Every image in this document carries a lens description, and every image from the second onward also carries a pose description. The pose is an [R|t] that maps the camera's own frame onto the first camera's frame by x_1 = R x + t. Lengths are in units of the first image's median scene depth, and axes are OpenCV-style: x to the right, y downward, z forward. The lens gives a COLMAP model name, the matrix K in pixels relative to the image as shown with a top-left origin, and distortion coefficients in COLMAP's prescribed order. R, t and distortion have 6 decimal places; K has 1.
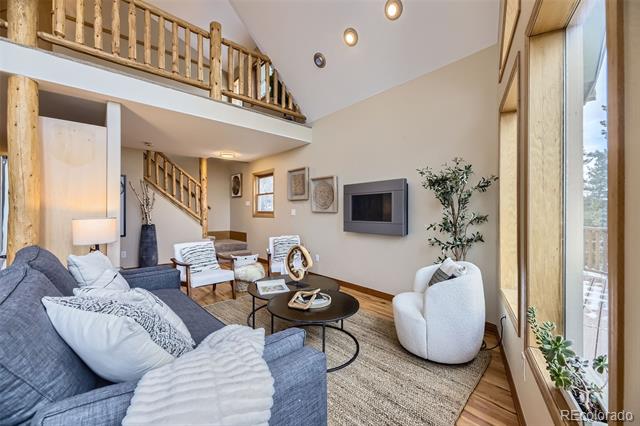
lens RADIAL K [[255.9, 0, 320.6], [0, 255.9, 211.1], [0, 0, 1]] dist [0.002619, 0.000018]
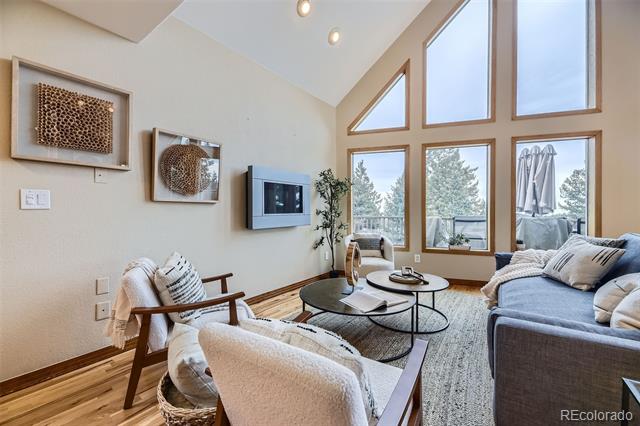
lens RADIAL K [[255.9, 0, 316.1], [0, 255.9, 212.2], [0, 0, 1]] dist [0.002619, 0.000018]
pose [[-0.150210, -0.009604, 0.988607, -0.702938], [-0.002115, 0.999954, 0.009393, 0.025855], [-0.988652, -0.000680, -0.150223, 0.997174]]
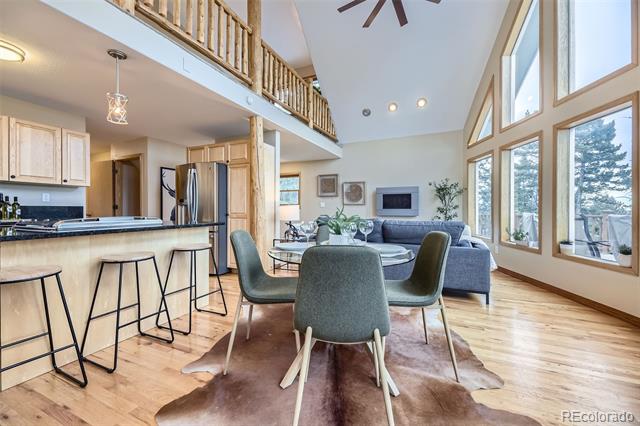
lens RADIAL K [[255.9, 0, 322.5], [0, 255.9, 211.3], [0, 0, 1]] dist [0.002619, 0.000018]
pose [[0.928656, 0.009862, 0.370812, -0.918633], [-0.011609, 0.999930, 0.002480, 0.055898], [-0.370761, -0.006608, 0.928705, -0.459275]]
